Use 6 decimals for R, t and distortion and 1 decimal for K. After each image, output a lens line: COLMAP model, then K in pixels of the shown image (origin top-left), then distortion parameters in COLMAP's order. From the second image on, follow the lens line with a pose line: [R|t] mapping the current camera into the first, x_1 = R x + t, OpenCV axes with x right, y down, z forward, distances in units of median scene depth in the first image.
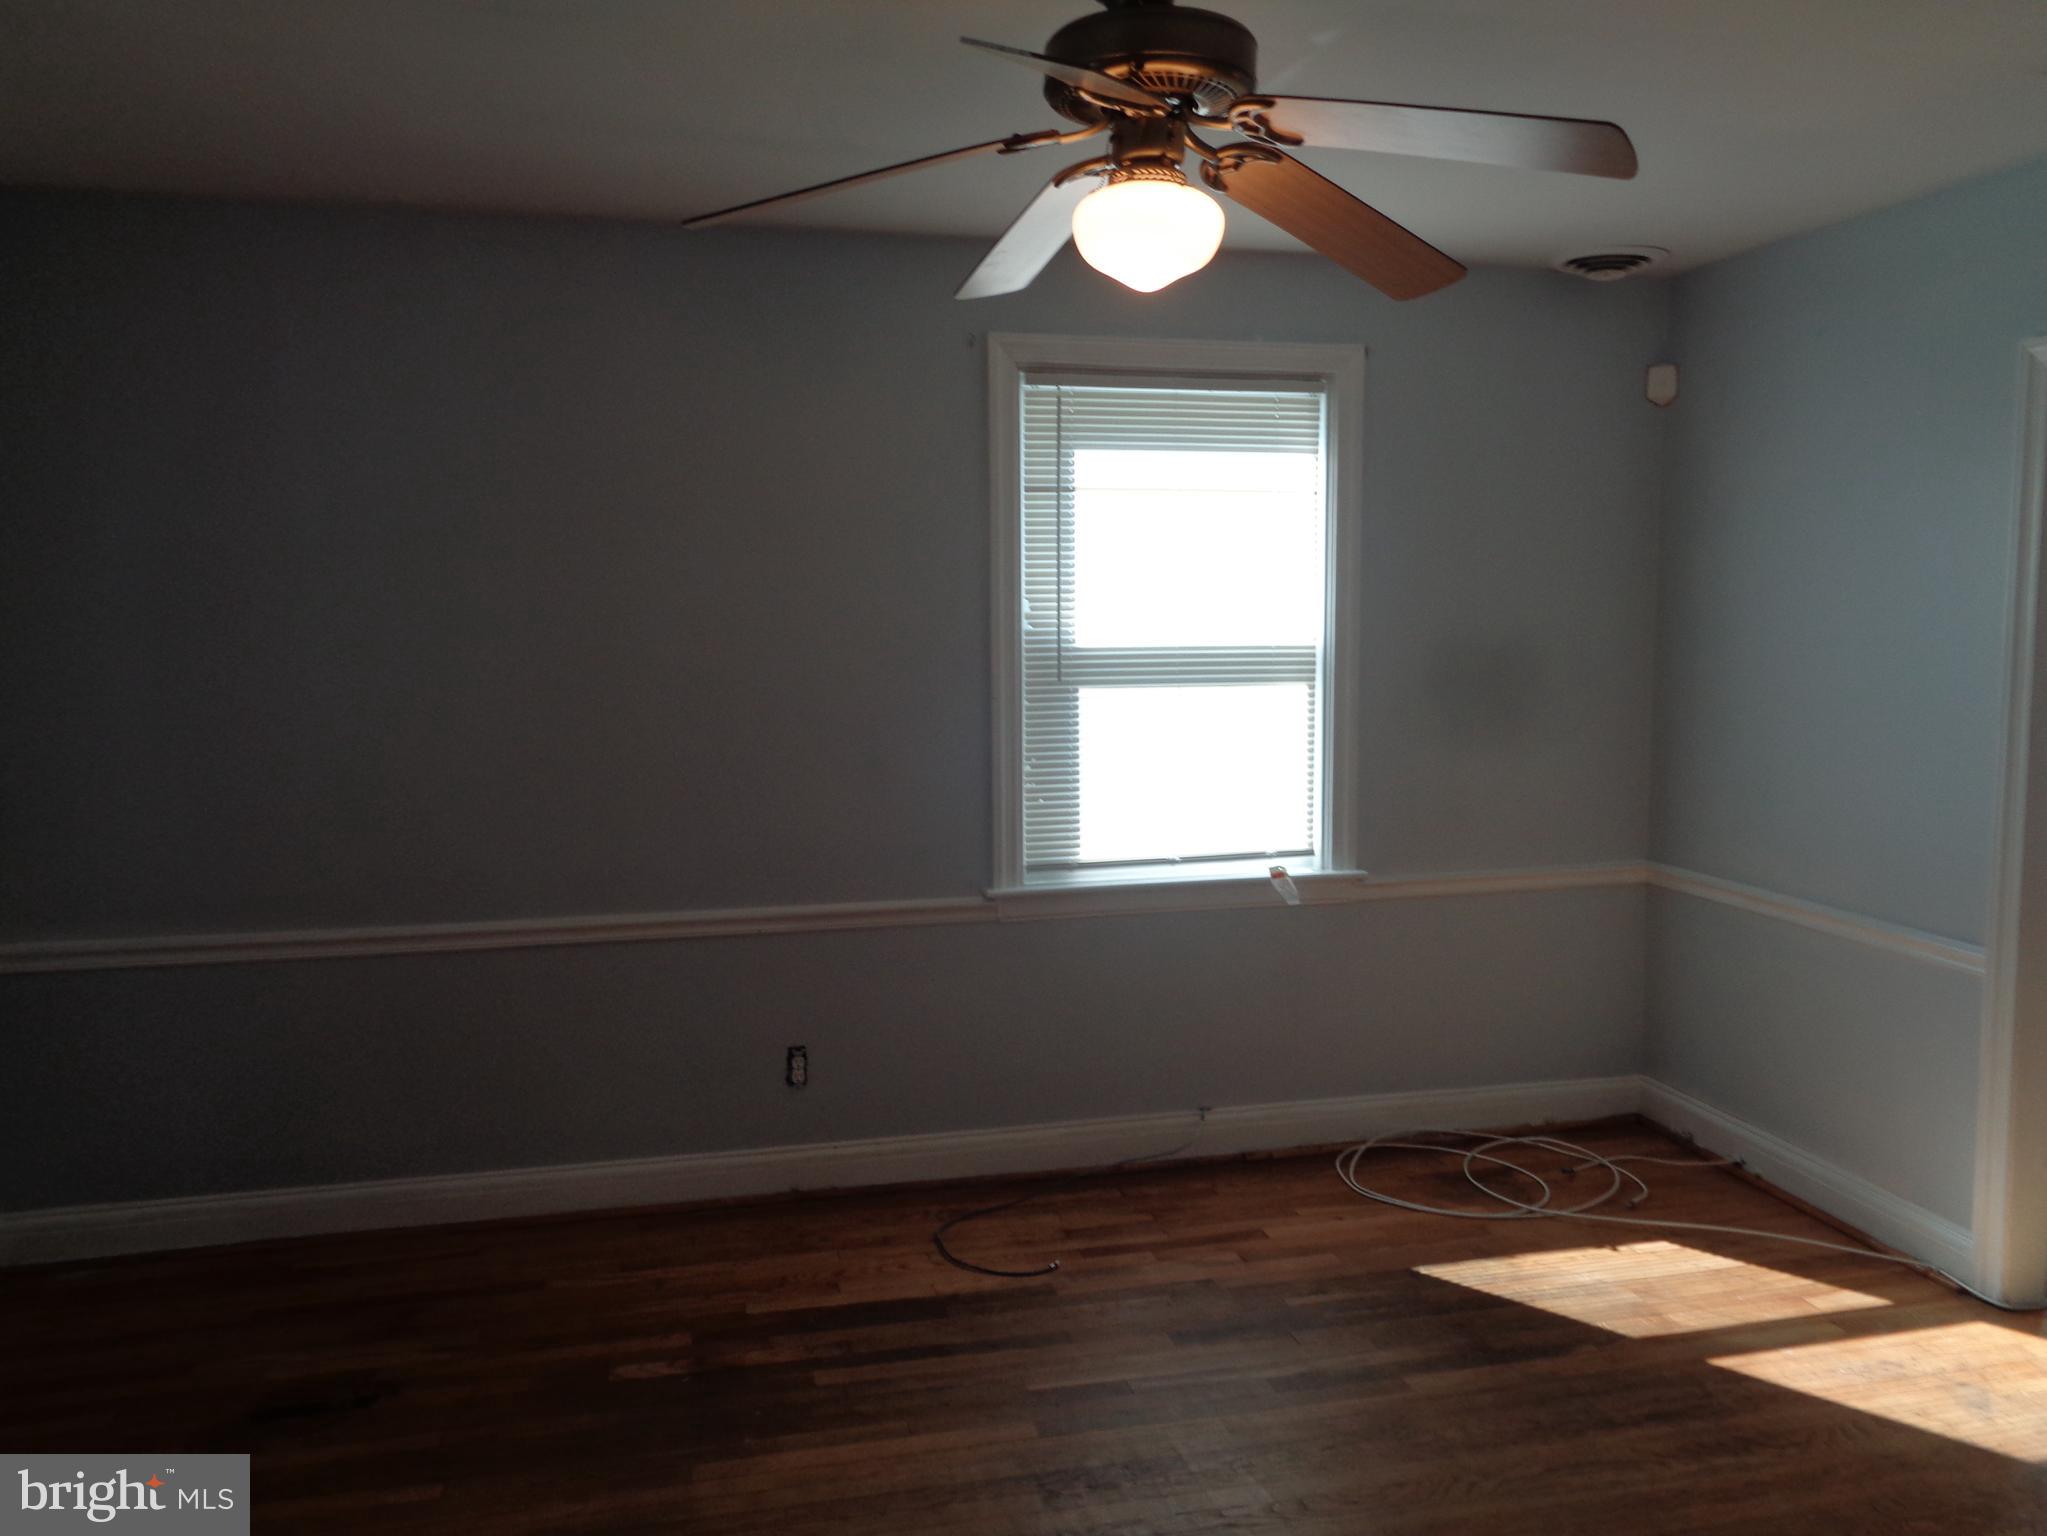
lens RADIAL K [[1530.6, 0, 1030.0], [0, 1530.6, 763.6], [0, 0, 1]] dist [0.006449, 0.001418]
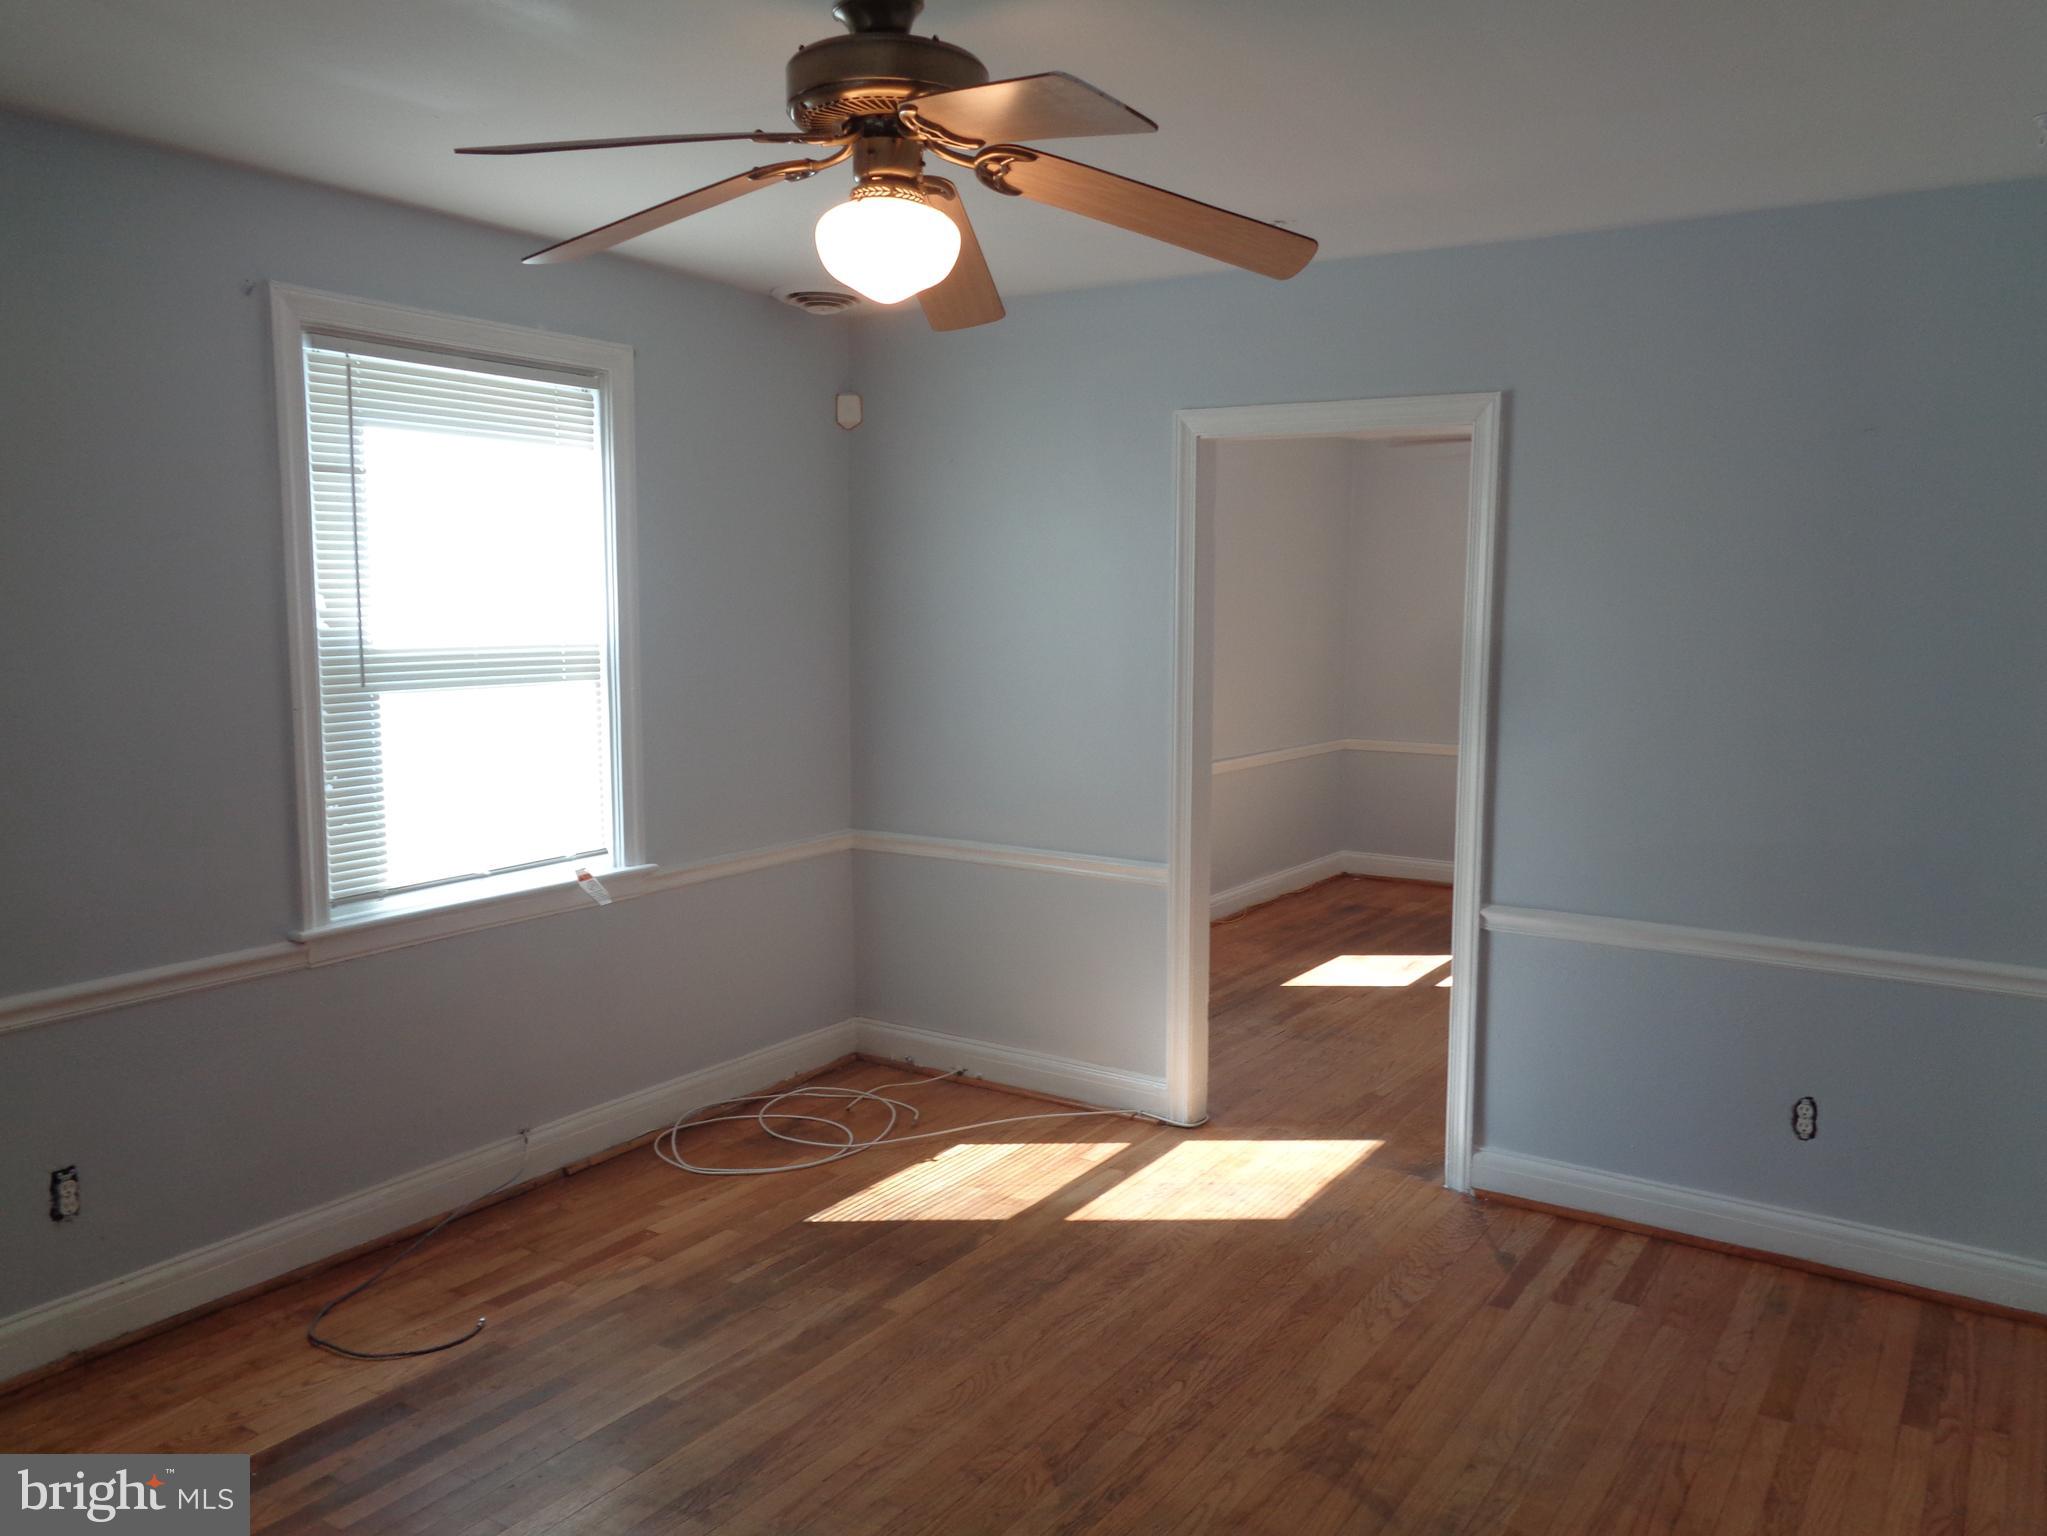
lens RADIAL K [[1546.7, 0, 1023.5], [0, 1546.7, 768.0], [0, 0, 1]] dist [0.002113, 0.052060]
pose [[0.728706, -0.068595, 0.681383, -0.322102], [0.063974, 0.997439, 0.031995, -0.011671], [-0.681832, 0.020276, 0.731228, 0.083731]]
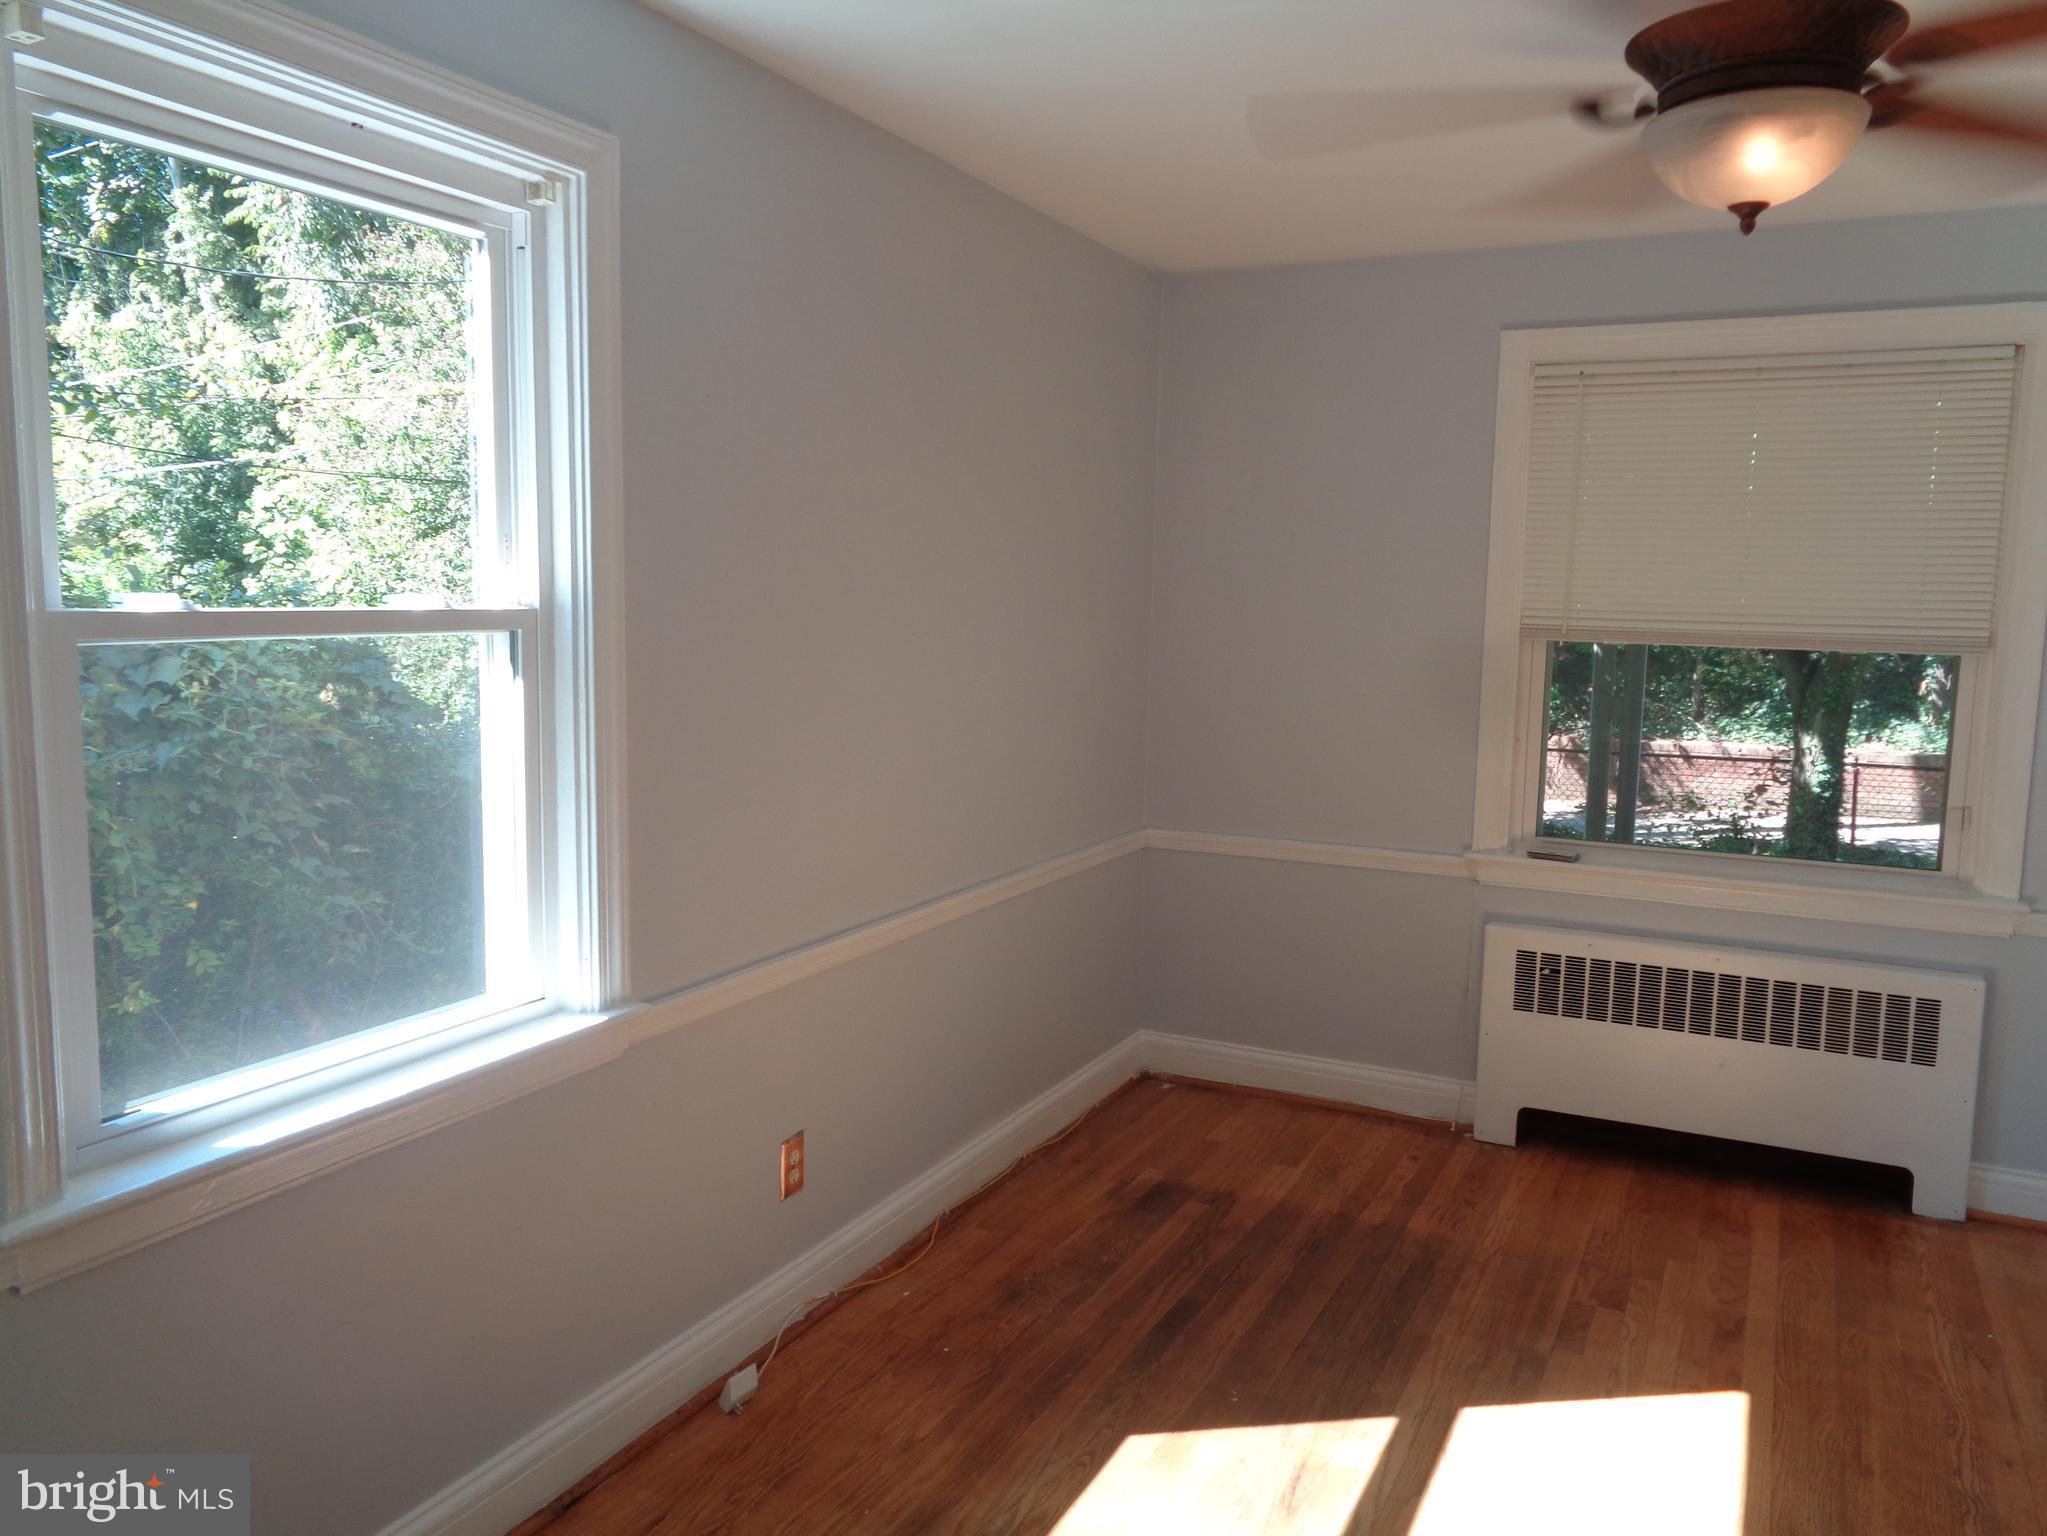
lens RADIAL K [[1540.5, 0, 1016.7], [0, 1540.5, 758.4], [0, 0, 1]] dist [0.008221, 0.005869]
pose [[0.642043, -0.076518, 0.762840, 0.546518], [0.058478, 0.996996, 0.050787, -0.073691], [-0.764435, 0.012002, 0.644589, 0.688819]]
